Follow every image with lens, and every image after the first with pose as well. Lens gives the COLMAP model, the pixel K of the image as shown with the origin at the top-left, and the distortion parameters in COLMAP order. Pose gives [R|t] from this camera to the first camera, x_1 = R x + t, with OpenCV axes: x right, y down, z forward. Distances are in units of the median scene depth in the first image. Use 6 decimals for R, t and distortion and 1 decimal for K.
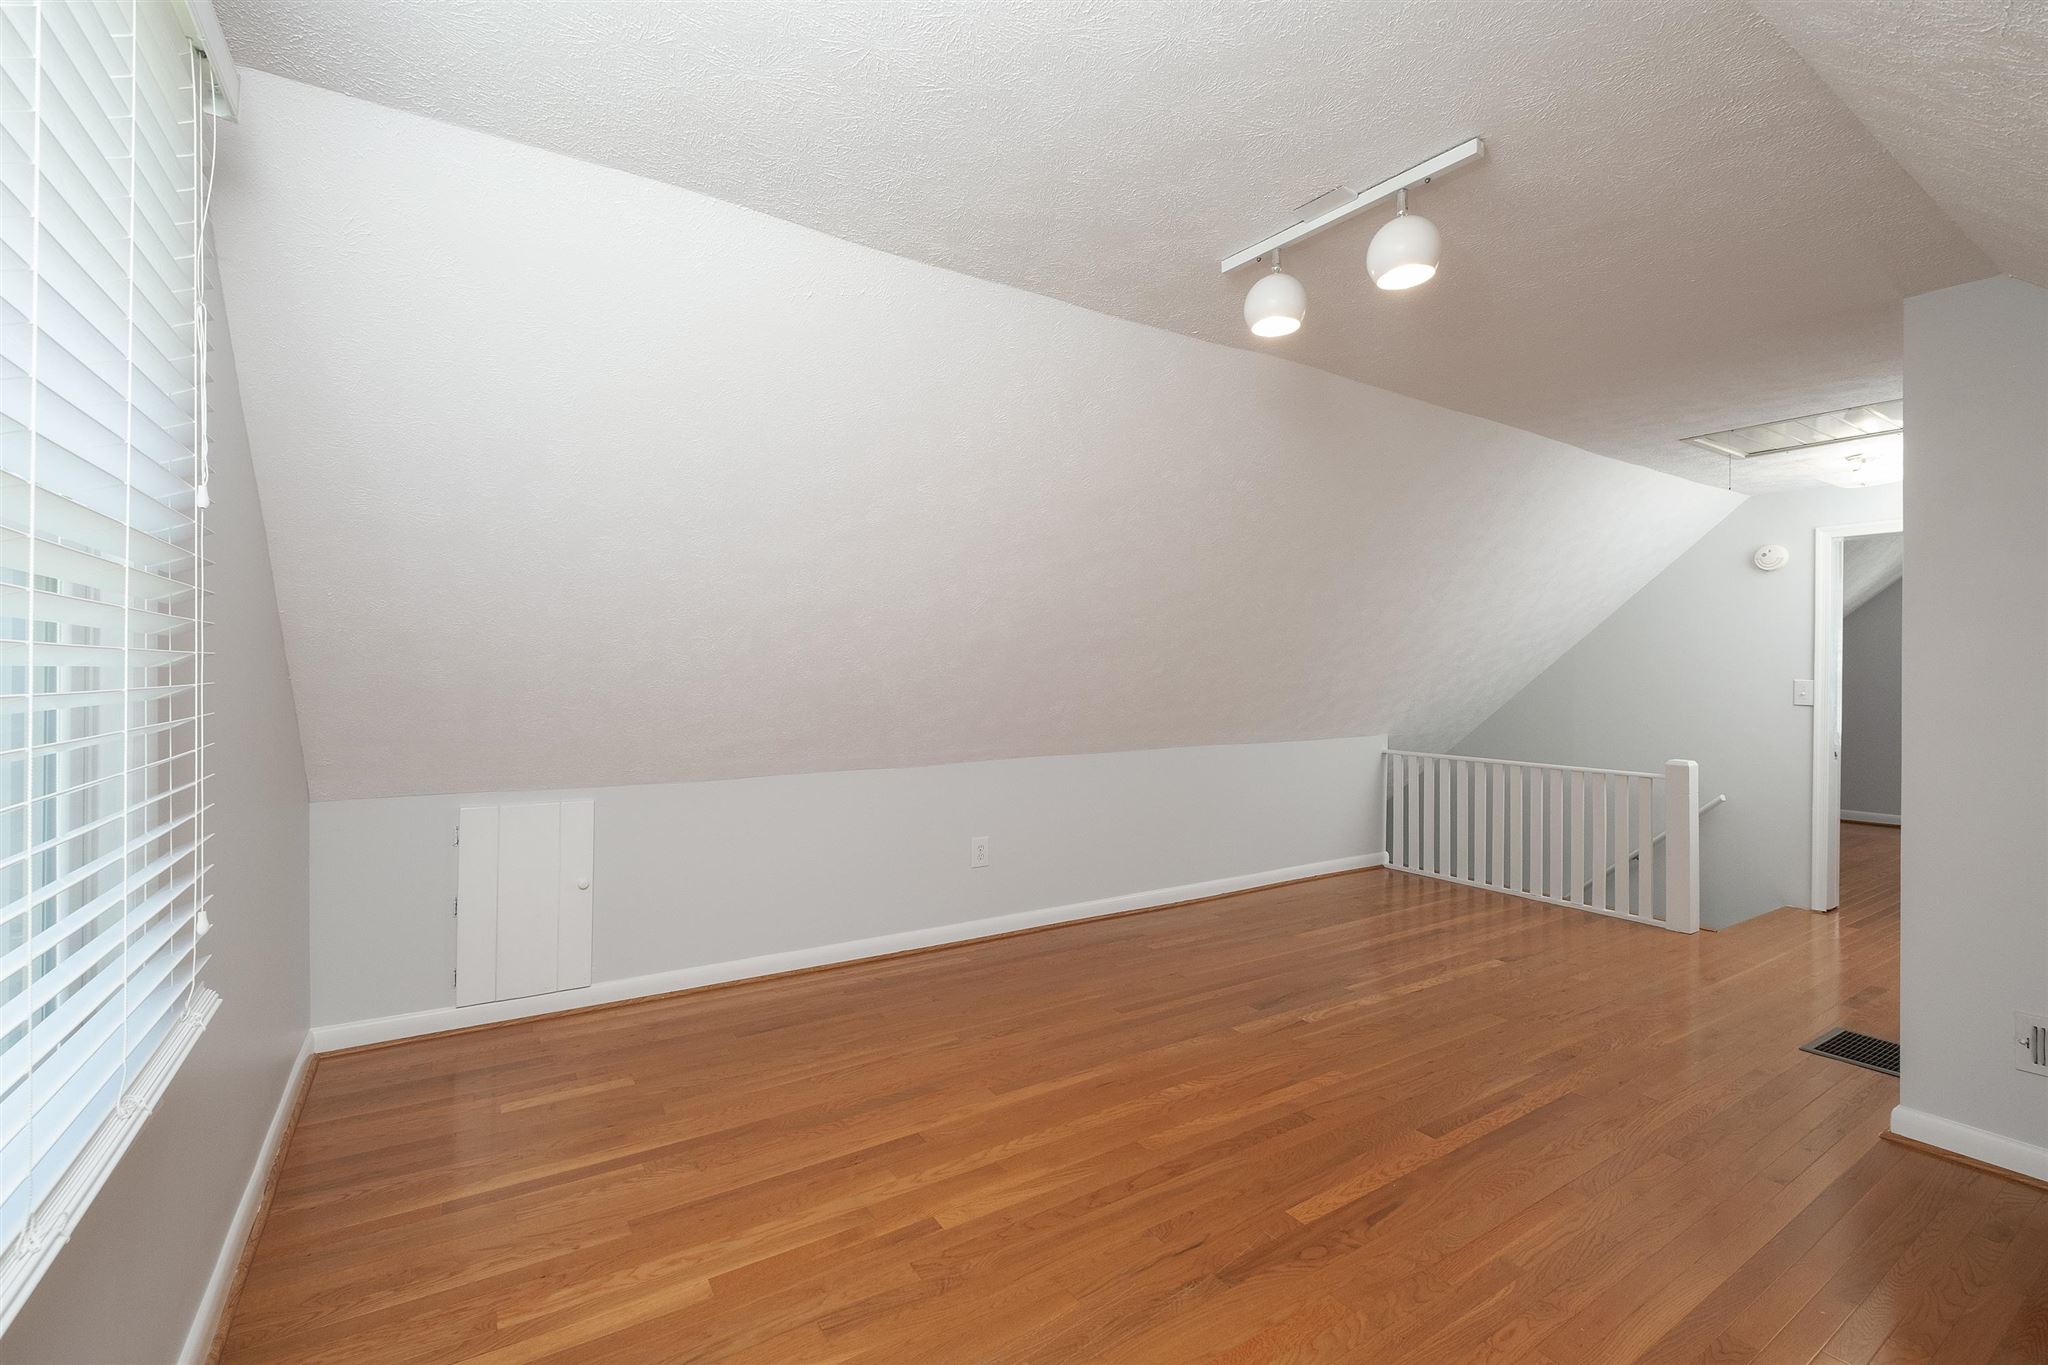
lens RADIAL K [[892.5, 0, 1026.0], [0, 892.5, 670.8], [0, 0, 1]] dist [-0.001752, 0.000036]
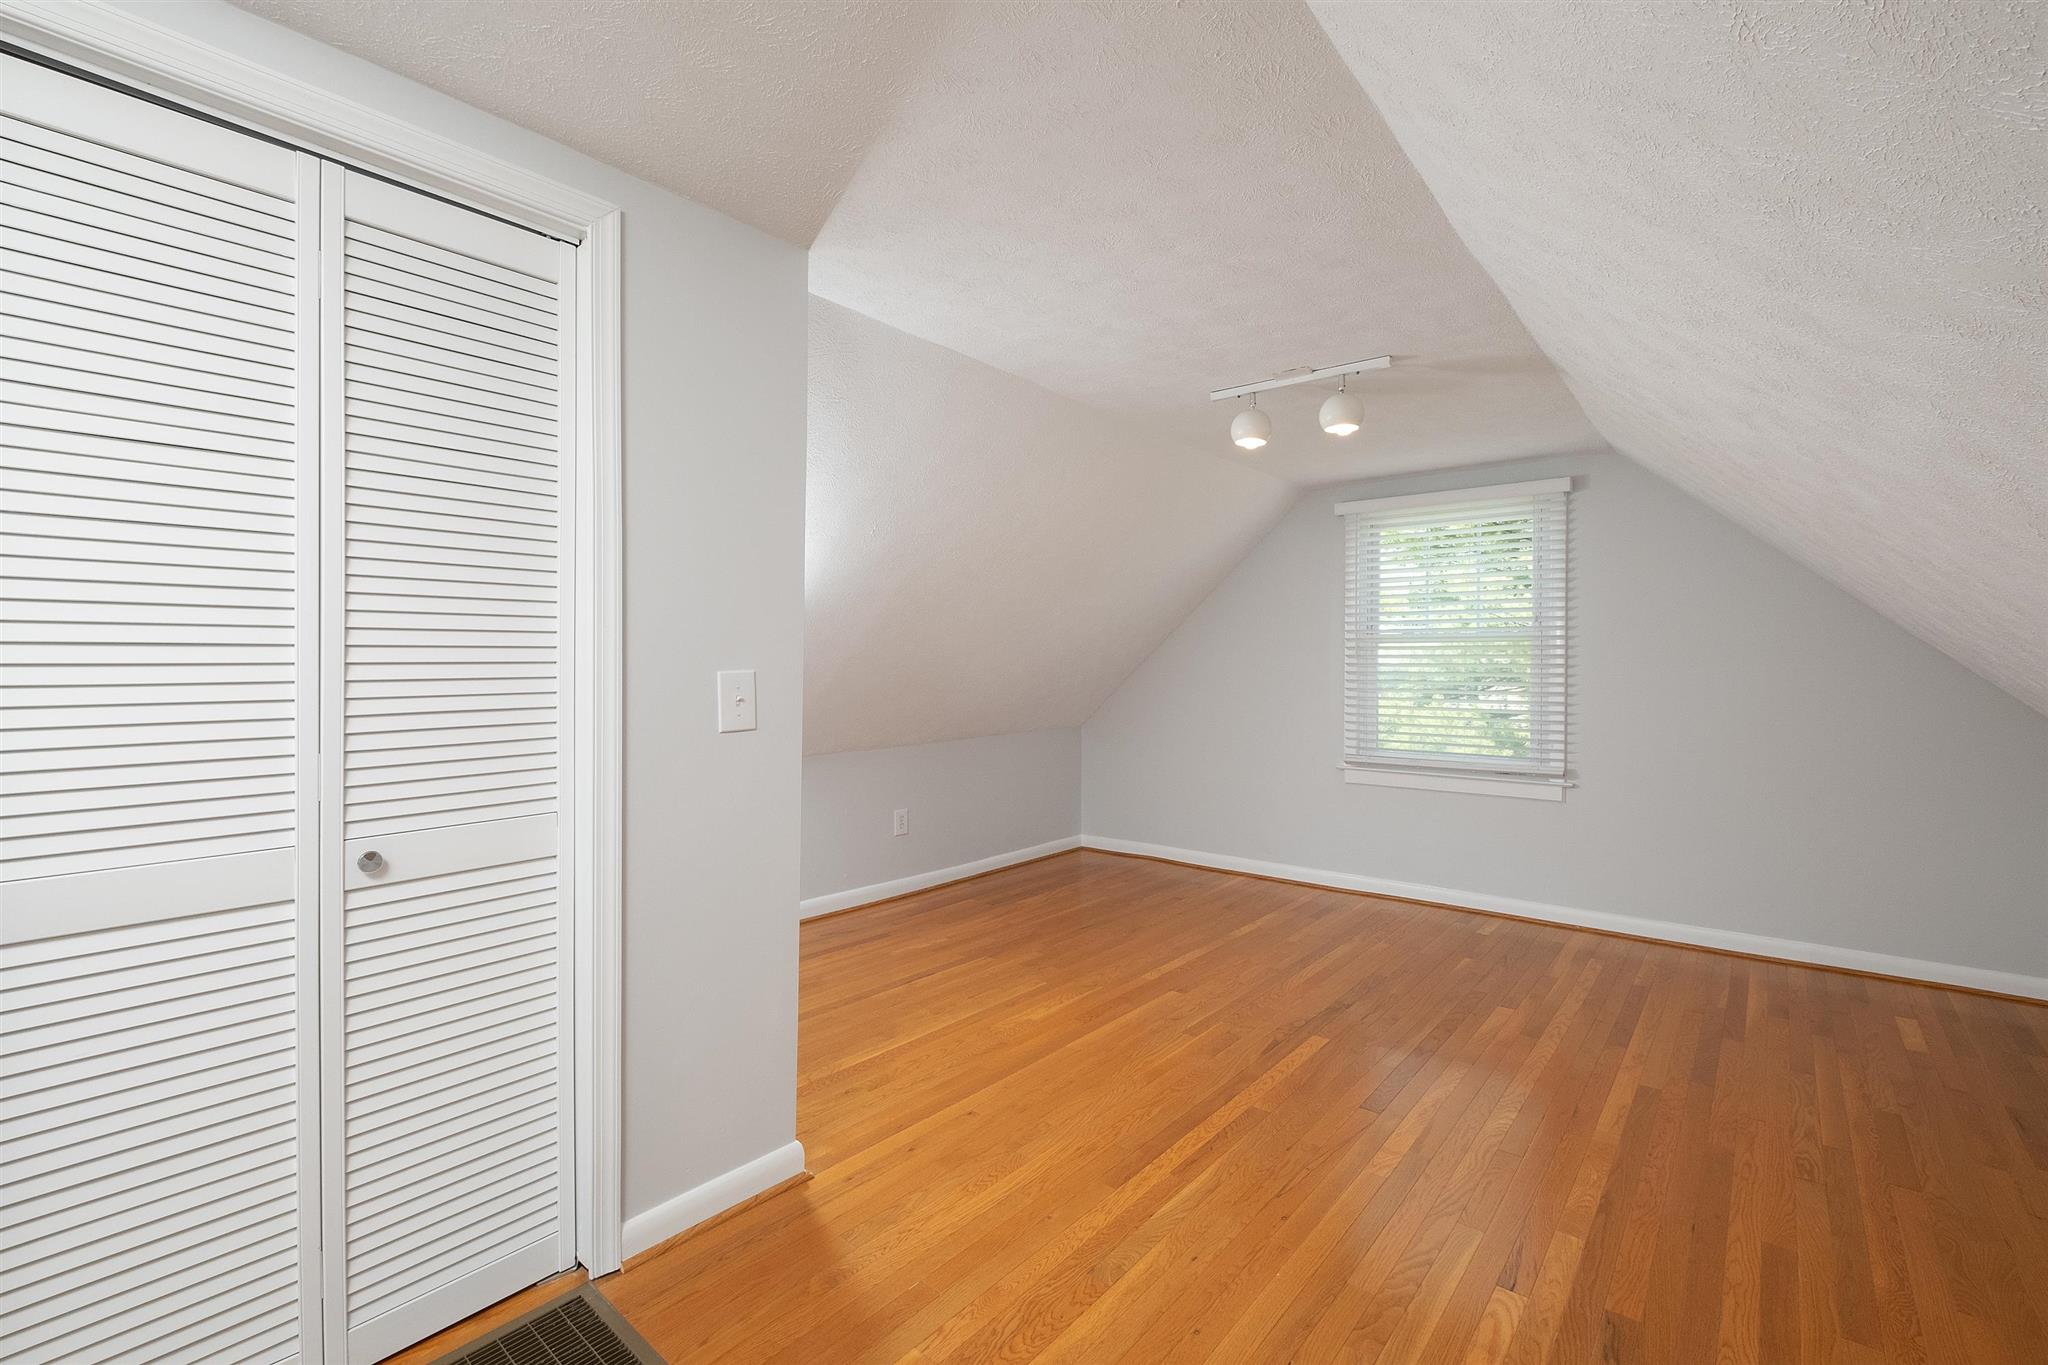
lens RADIAL K [[892.5, 0, 1020.7], [0, 892.5, 673.3], [0, 0, 1]] dist [-0.001752, 0.000036]
pose [[-0.955838, -0.007059, -0.293809, 1.076147], [-0.012430, 0.999788, 0.016419, -0.002367], [0.293630, 0.019346, -0.955723, 1.998199]]
